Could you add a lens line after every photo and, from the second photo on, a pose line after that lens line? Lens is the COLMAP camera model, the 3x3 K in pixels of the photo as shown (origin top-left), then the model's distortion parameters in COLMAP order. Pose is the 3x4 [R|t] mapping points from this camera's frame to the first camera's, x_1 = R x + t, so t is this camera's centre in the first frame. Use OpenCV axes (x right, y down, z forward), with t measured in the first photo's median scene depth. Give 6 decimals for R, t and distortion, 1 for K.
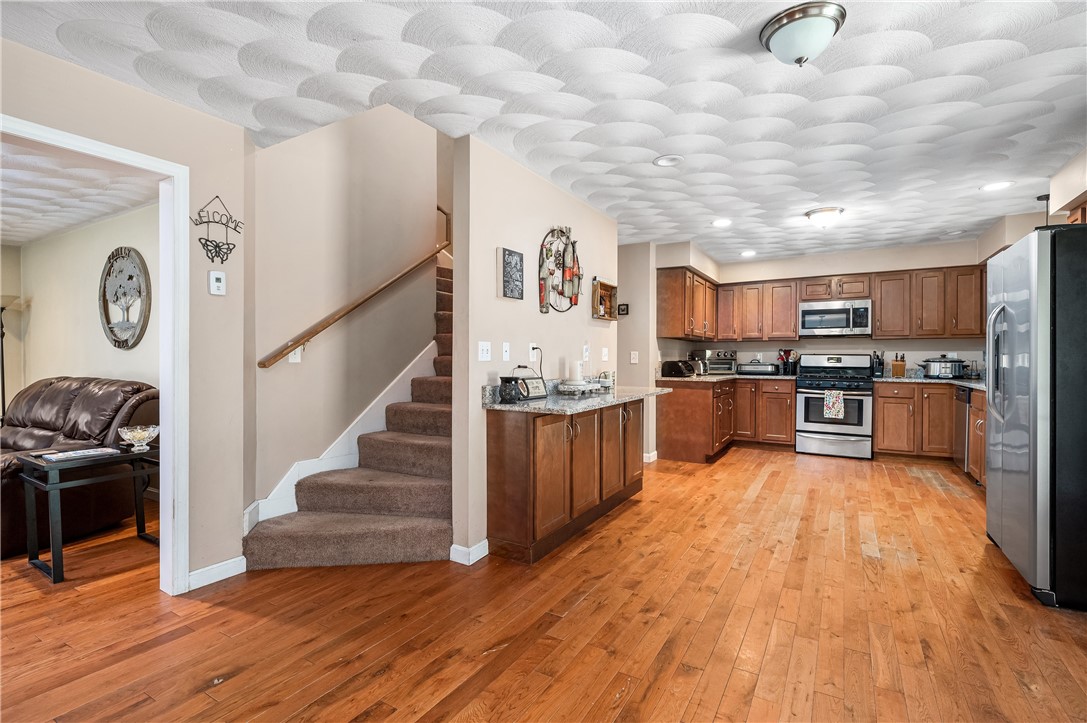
lens RADIAL K [[505.9, 0, 539.0], [0, 505.9, 359.9], [0, 0, 1]] dist [0.000940, 0.000037]
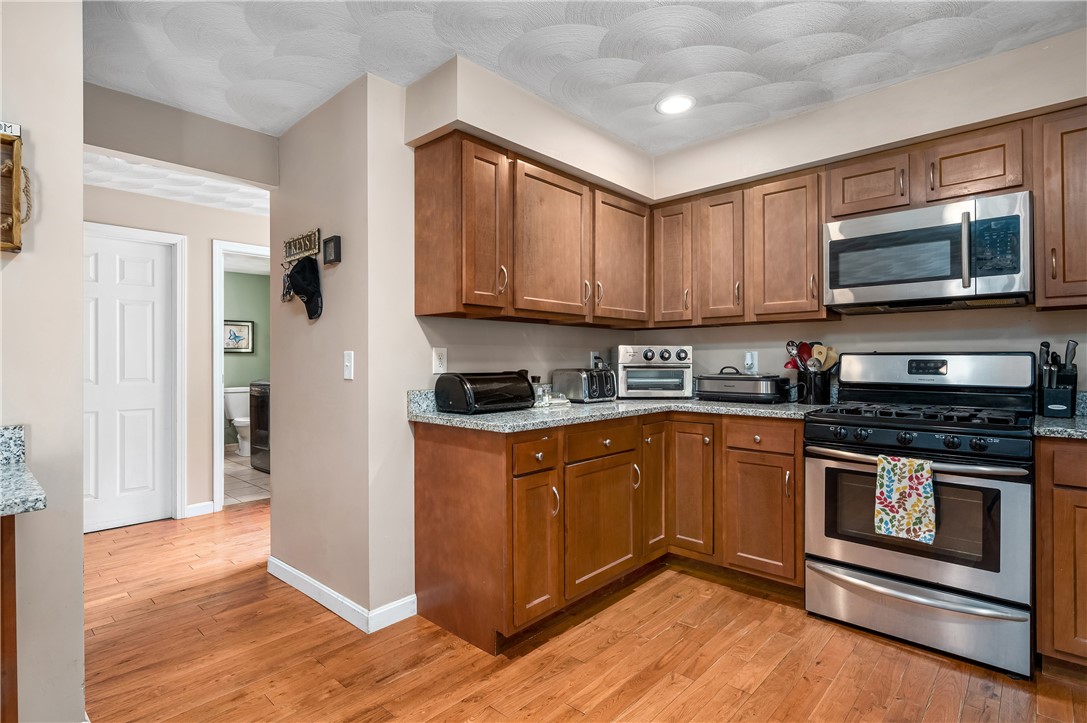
lens RADIAL K [[532.7, 0, 542.1], [0, 532.7, 356.6], [0, 0, 1]] dist [-0.002183, -0.000283]
pose [[0.978398, -0.008293, -0.206565, 0.401768], [0.006391, 0.999931, -0.009873, -0.006026], [0.206632, 0.008340, 0.978383, 0.572663]]
